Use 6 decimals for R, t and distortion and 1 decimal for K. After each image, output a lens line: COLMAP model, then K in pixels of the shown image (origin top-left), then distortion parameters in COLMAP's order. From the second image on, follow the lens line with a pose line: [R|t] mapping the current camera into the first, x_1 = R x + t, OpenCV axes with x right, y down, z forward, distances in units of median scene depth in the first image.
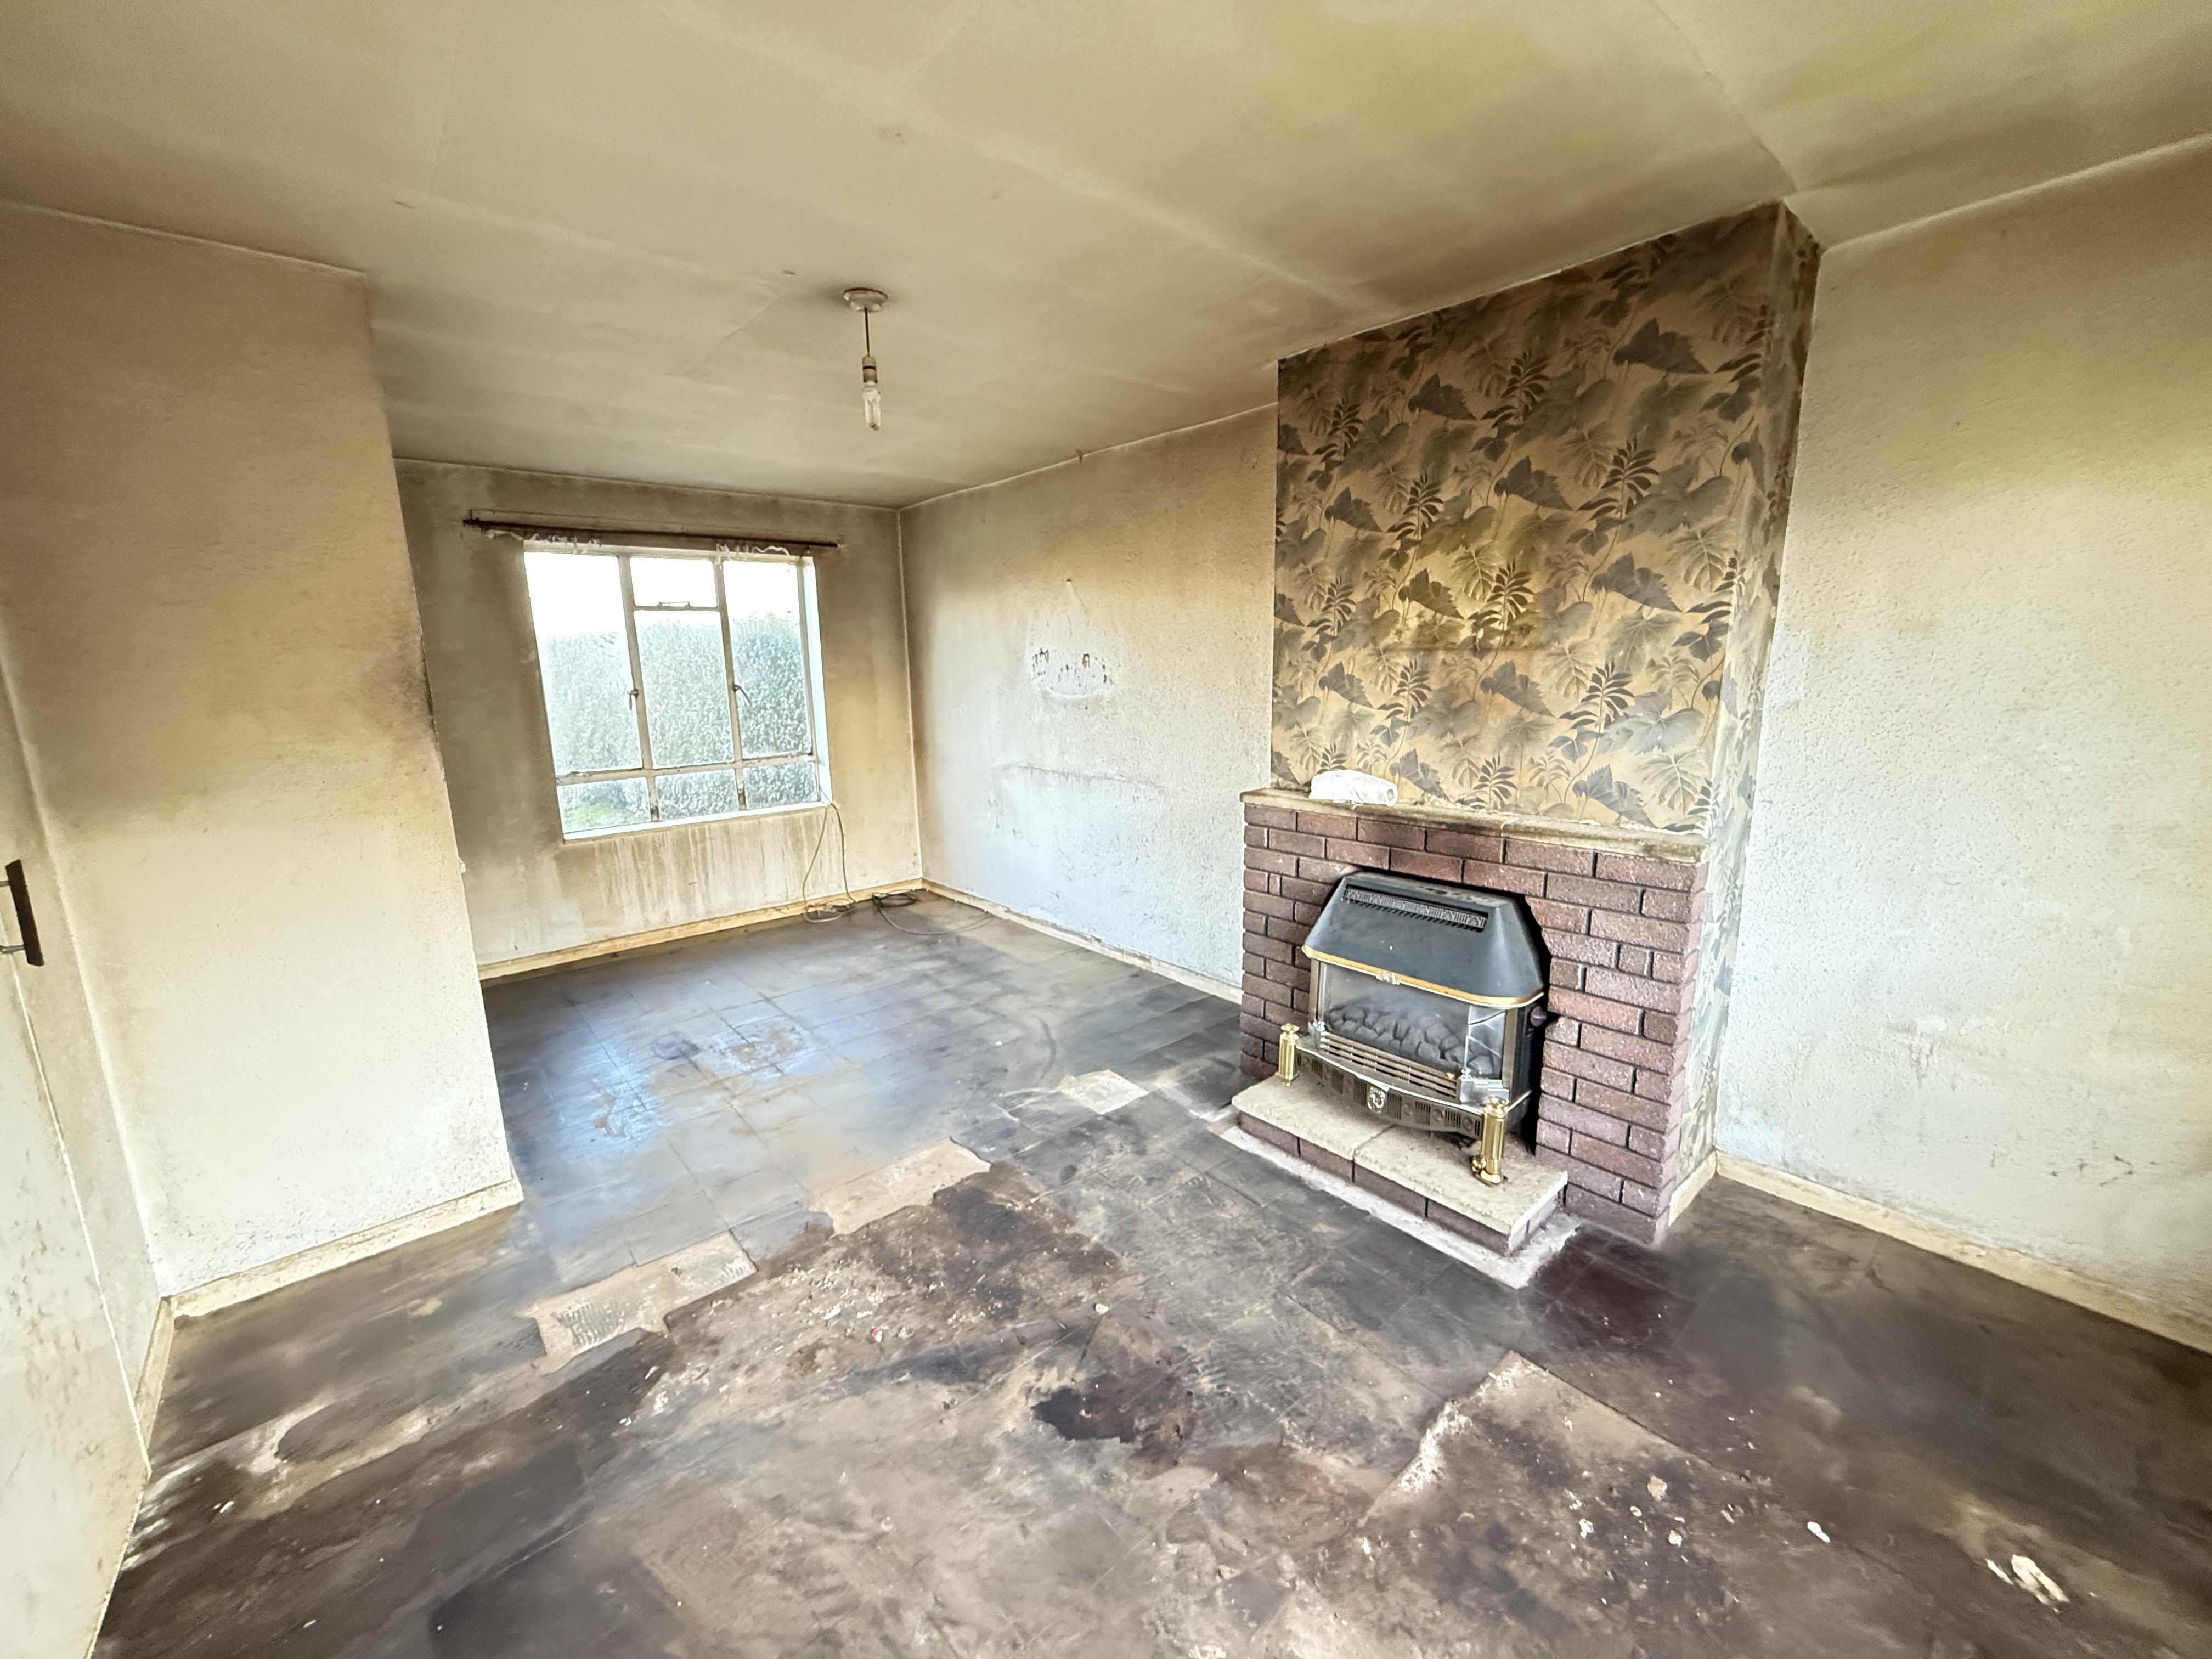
lens RADIAL K [[880.1, 0, 1104.8], [0, 880.1, 832.7], [0, 0, 1]] dist [-0.000778, -0.000068]
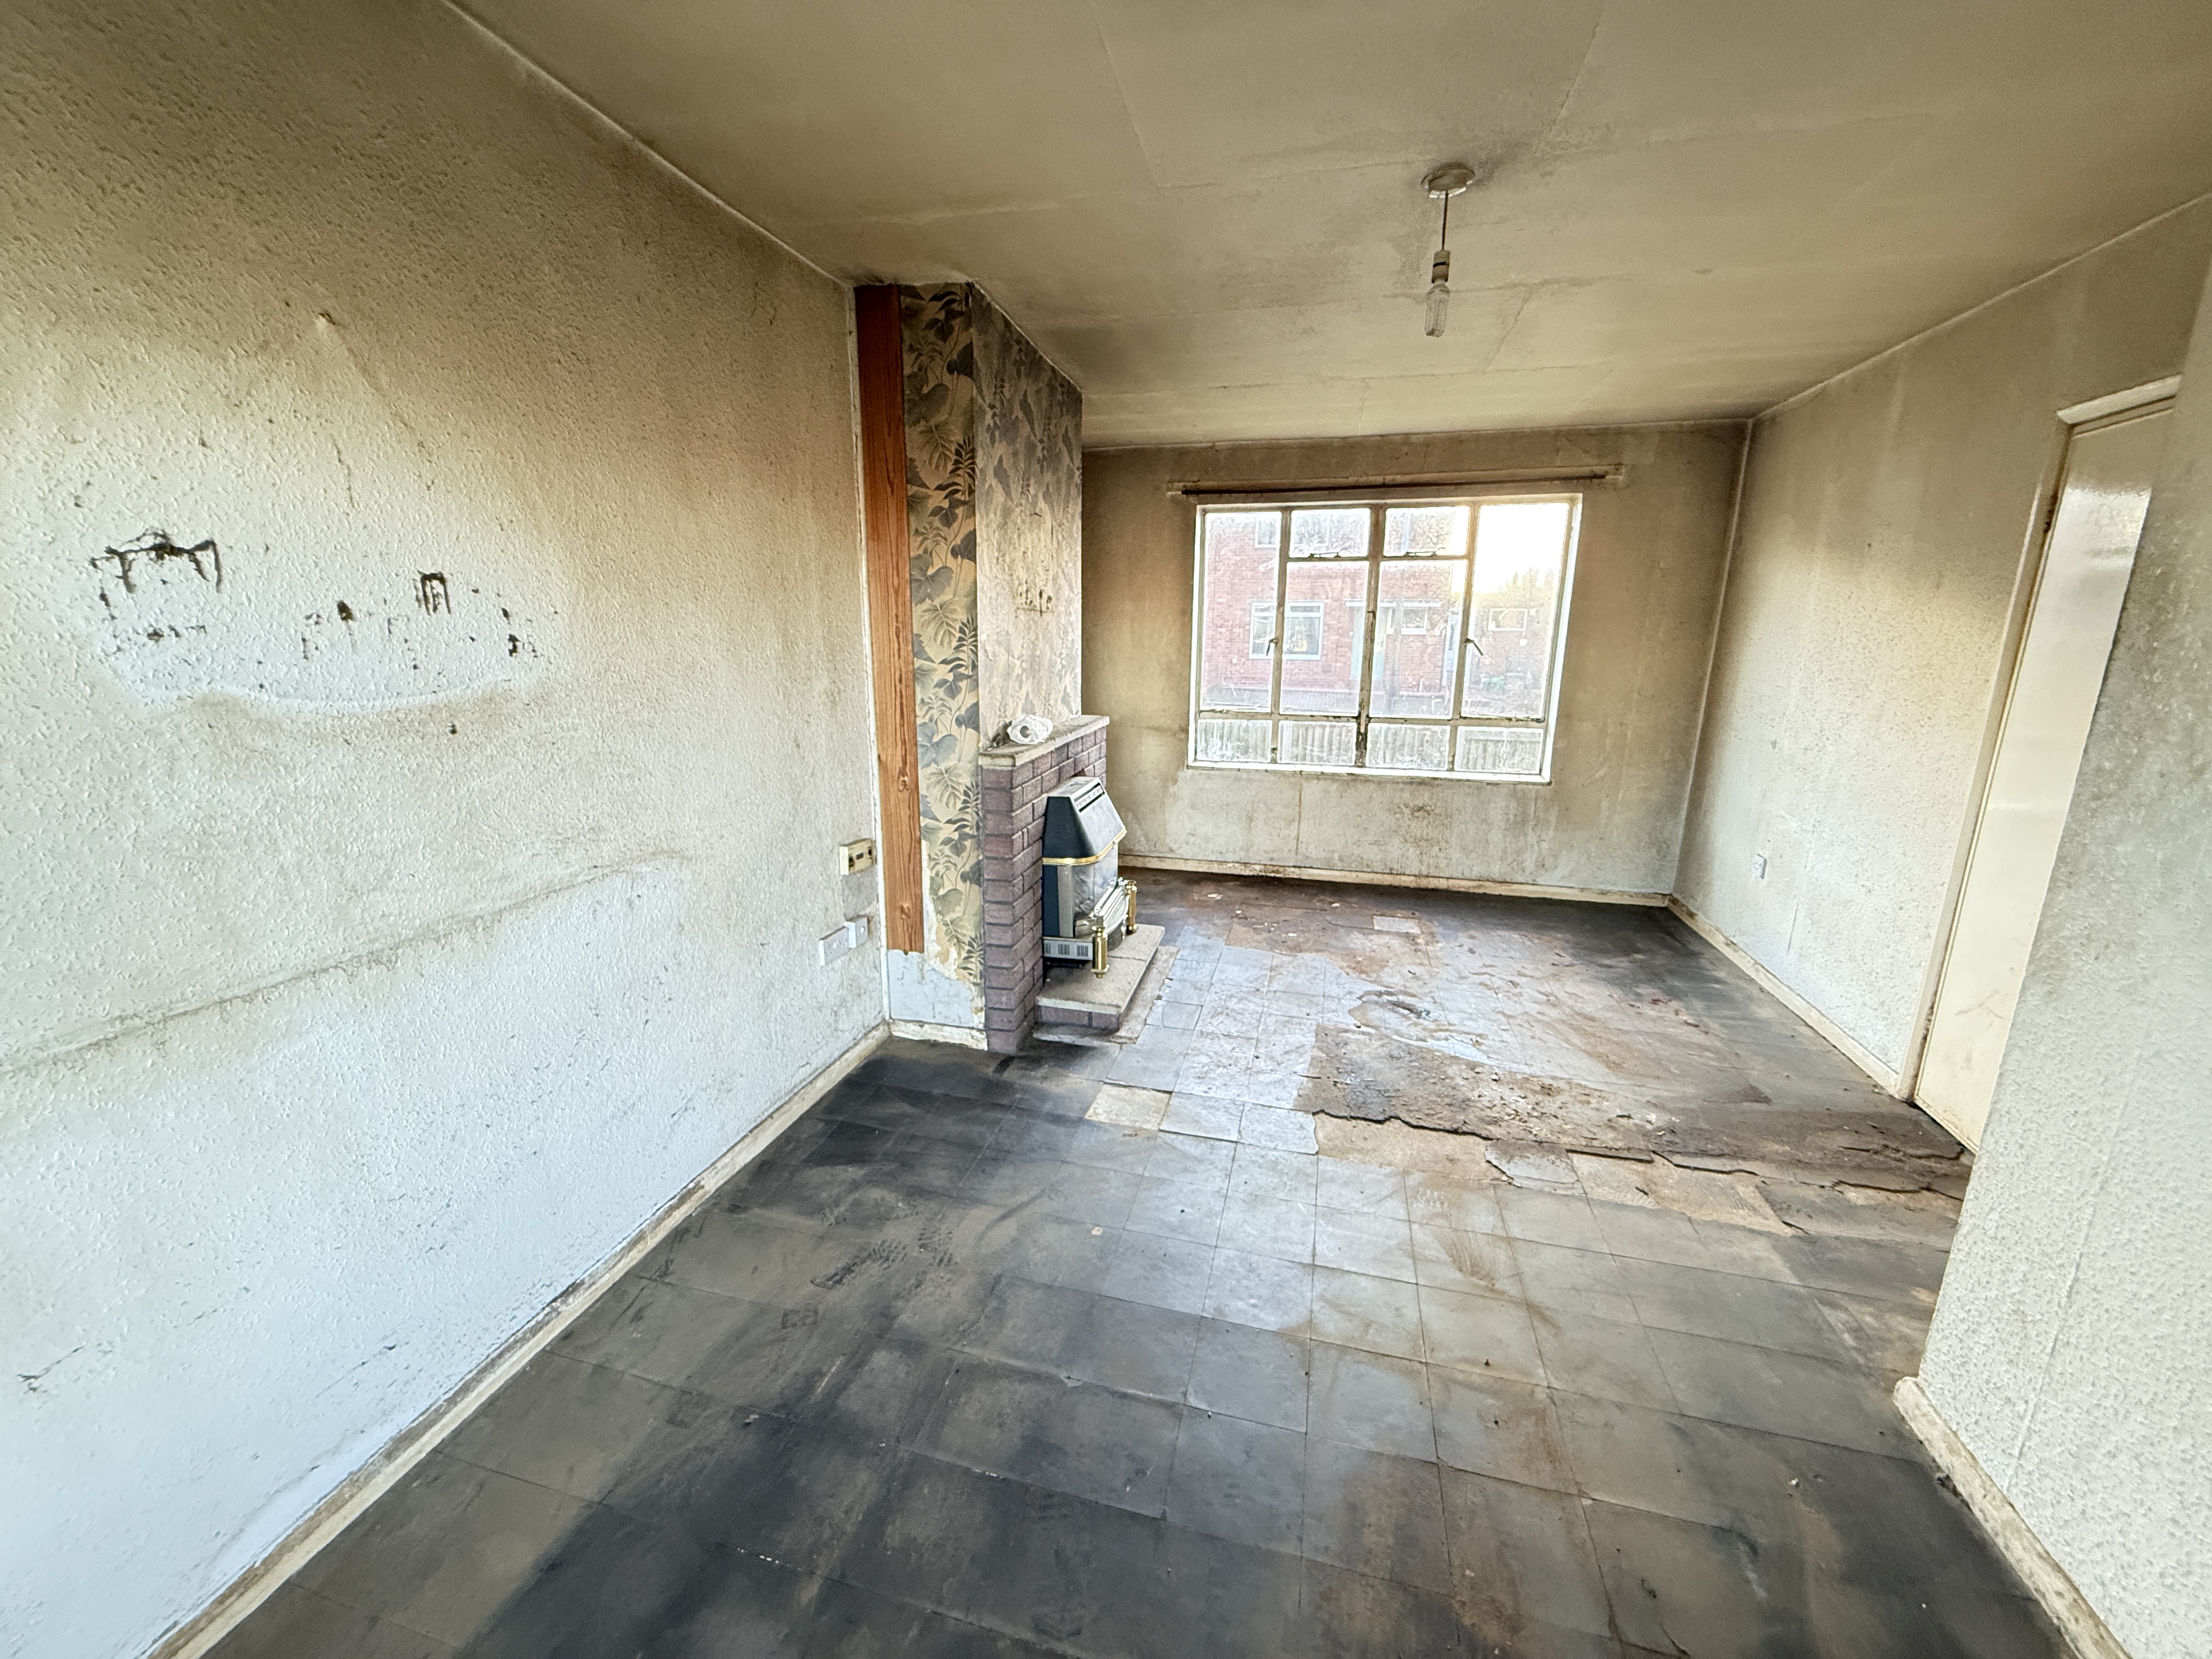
lens RADIAL K [[880.1, 0, 1093.5], [0, 880.1, 833.3], [0, 0, 1]] dist [-0.000778, -0.000068]
pose [[-0.561824, -0.172043, 0.809169, -0.521657], [0.164295, 0.935446, 0.312966, -0.195791], [-0.810778, 0.308774, -0.497290, 1.121820]]
